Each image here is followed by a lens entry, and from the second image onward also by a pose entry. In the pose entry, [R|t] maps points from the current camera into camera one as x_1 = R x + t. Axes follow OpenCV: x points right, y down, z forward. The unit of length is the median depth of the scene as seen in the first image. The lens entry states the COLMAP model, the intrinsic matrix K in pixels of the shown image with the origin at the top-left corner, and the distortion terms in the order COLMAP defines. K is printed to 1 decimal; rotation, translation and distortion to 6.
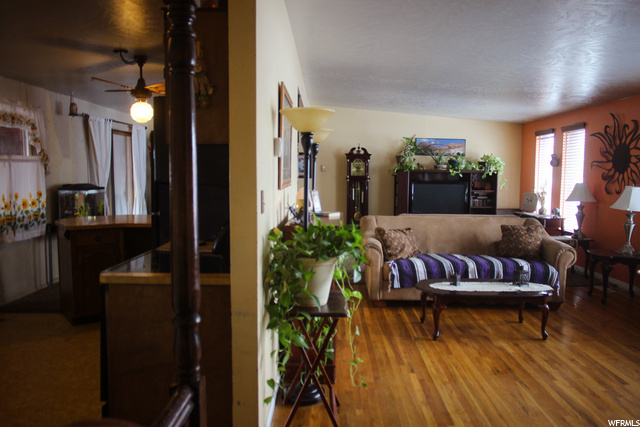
lens RADIAL K [[523.0, 0, 281.1], [0, 523.0, 223.0], [0, 0, 1]] dist [-0.080729, 0.095002]
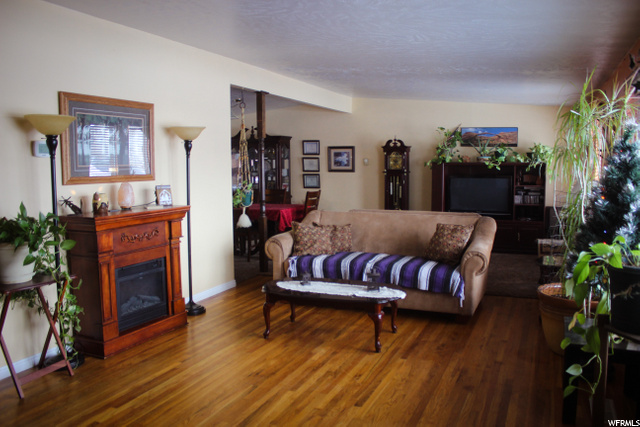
lens RADIAL K [[523.0, 0, 293.3], [0, 523.0, 205.1], [0, 0, 1]] dist [-0.080729, 0.095002]
pose [[0.925625, 0.019854, -0.377921, 0.620999], [-0.028096, 0.999472, -0.016305, -0.008427], [0.377397, 0.025710, 0.925694, 0.092317]]
